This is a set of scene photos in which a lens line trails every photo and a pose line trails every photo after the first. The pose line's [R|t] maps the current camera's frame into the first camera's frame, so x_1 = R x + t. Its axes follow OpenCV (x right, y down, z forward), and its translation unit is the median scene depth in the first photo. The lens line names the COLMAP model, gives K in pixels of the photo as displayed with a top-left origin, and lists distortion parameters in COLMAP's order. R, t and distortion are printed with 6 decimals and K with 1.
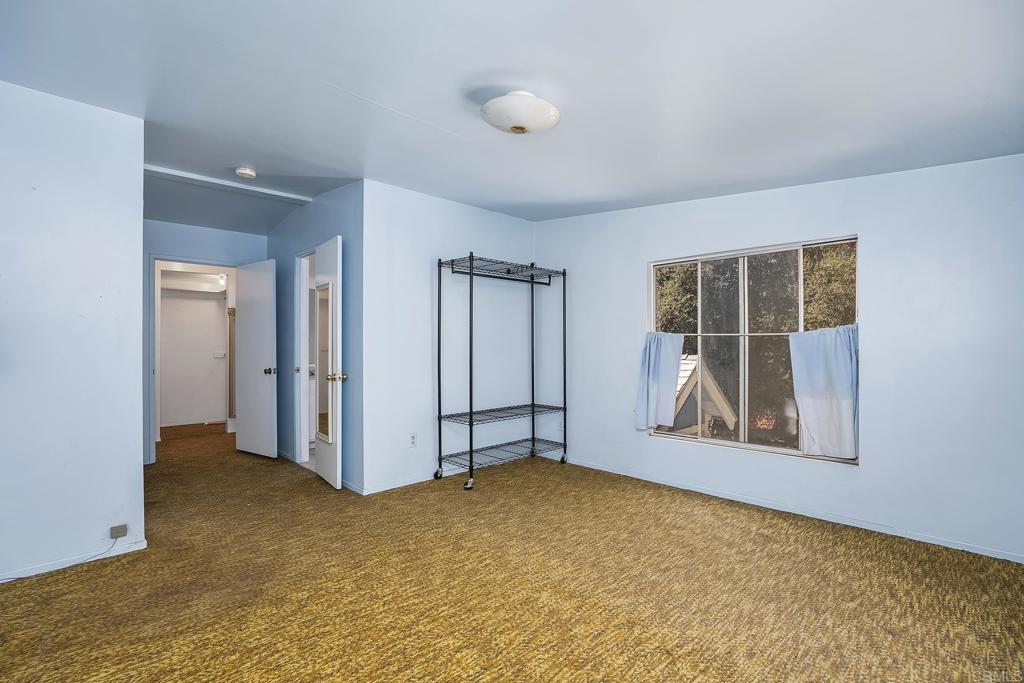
lens RADIAL K [[470.2, 0, 513.5], [0, 470.2, 342.2], [0, 0, 1]] dist [-0.016903, 0.001928]
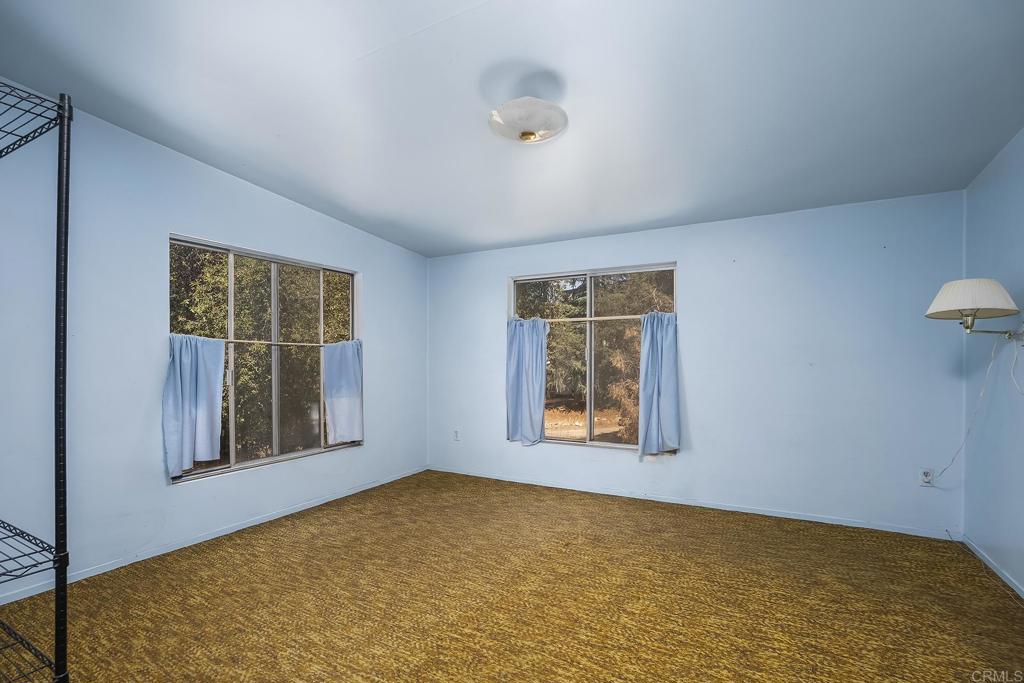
lens RADIAL K [[470.2, 0, 520.4], [0, 470.2, 364.9], [0, 0, 1]] dist [-0.016903, 0.001928]
pose [[-0.308771, -0.008860, 0.951095, -0.693687], [-0.012291, 0.999910, 0.005324, 0.020703], [-0.951057, -0.010046, -0.308852, 0.993180]]
